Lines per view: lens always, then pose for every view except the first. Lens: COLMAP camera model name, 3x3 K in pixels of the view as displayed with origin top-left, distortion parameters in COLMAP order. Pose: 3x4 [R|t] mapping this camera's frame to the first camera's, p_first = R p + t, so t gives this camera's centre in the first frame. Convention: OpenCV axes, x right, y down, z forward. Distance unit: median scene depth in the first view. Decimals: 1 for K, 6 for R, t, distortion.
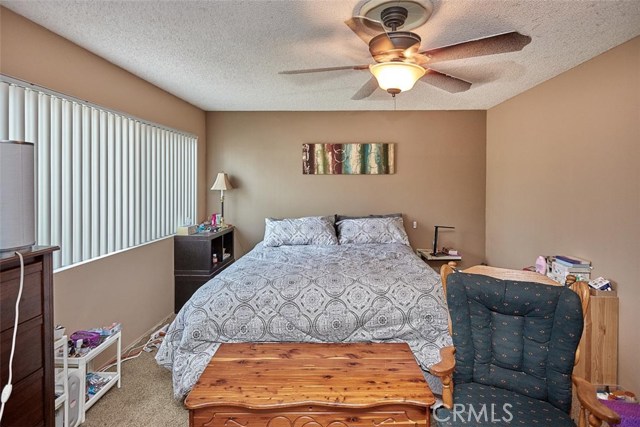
lens RADIAL K [[316.8, 0, 323.3], [0, 316.8, 191.1], [0, 0, 1]] dist [-0.000726, -0.000602]
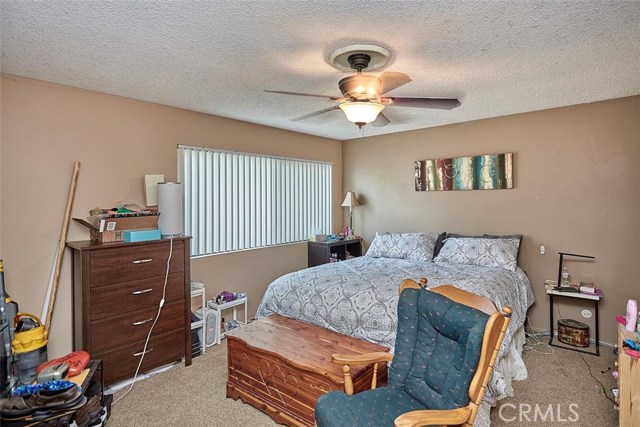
lens RADIAL K [[327.3, 0, 320.3], [0, 327.3, 202.7], [0, 0, 1]] dist [0.001384, 0.000068]
pose [[0.778972, -0.002603, -0.627053, 0.374697], [-0.004077, 0.999949, -0.009217, -0.004958], [0.627045, 0.009737, 0.778922, -0.016736]]
